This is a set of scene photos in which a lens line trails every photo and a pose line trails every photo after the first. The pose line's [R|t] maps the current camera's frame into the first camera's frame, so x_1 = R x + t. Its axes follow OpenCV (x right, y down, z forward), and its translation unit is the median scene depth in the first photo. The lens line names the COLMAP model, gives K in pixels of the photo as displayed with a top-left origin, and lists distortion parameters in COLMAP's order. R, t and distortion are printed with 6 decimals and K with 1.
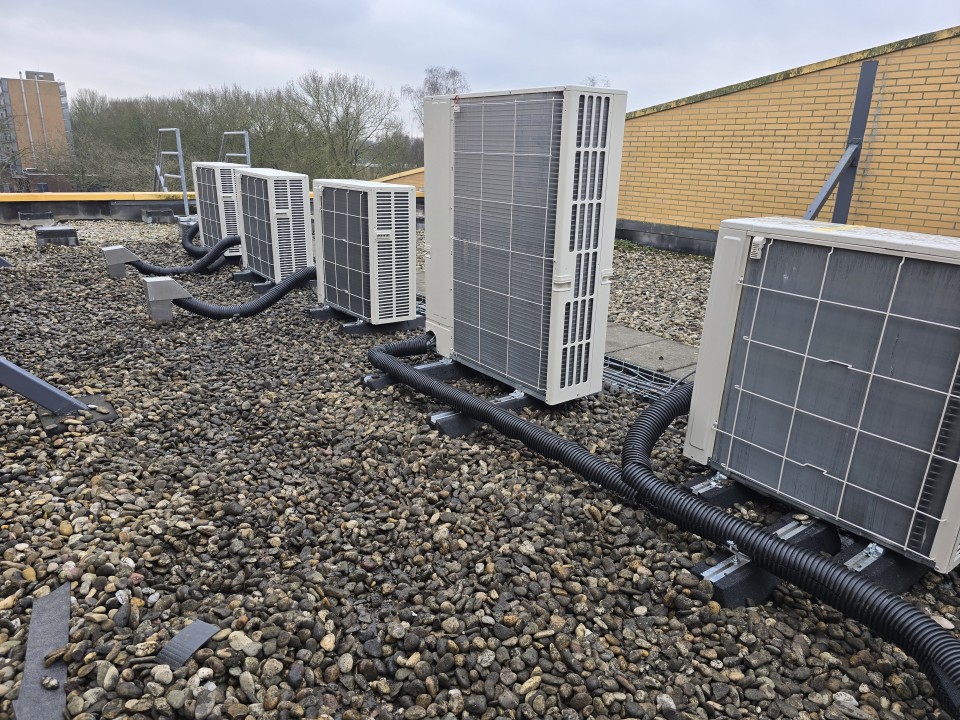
lens RADIAL K [[634.8, 0, 480.0], [0, 634.8, 360.0], [0, 0, 1]] dist [-0.001468, -0.006531]
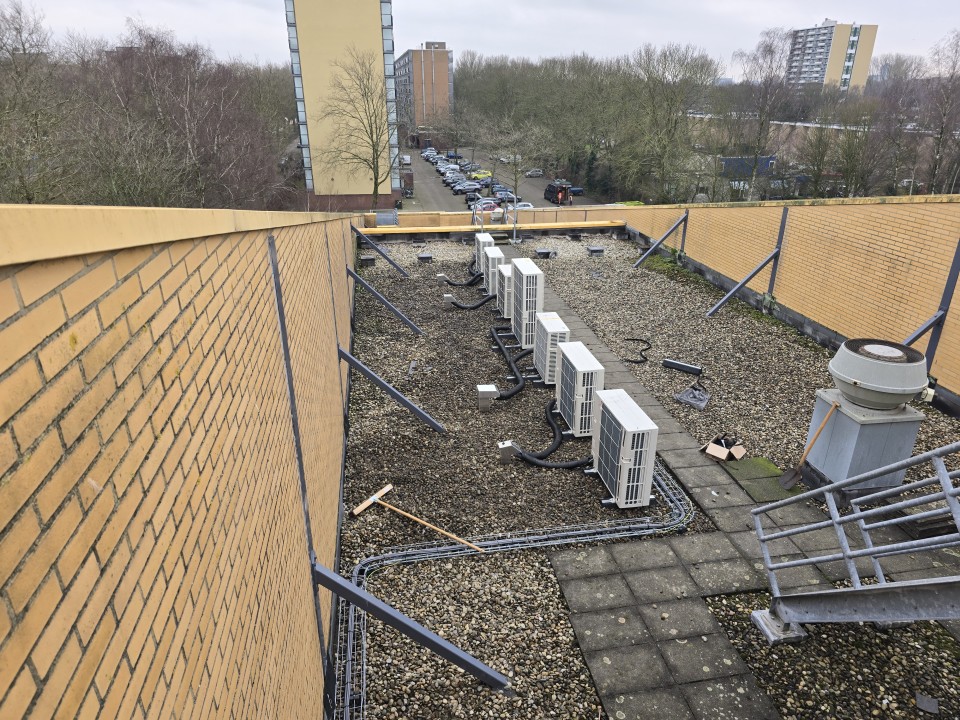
lens RADIAL K [[634.8, 0, 480.0], [0, 634.8, 360.0], [0, 0, 1]] dist [-0.001468, -0.006531]
pose [[0.872044, 0.156919, -0.463591, 0.525885], [-0.117702, 0.986649, 0.112561, -0.082669], [0.475064, -0.043592, 0.878871, -0.788035]]
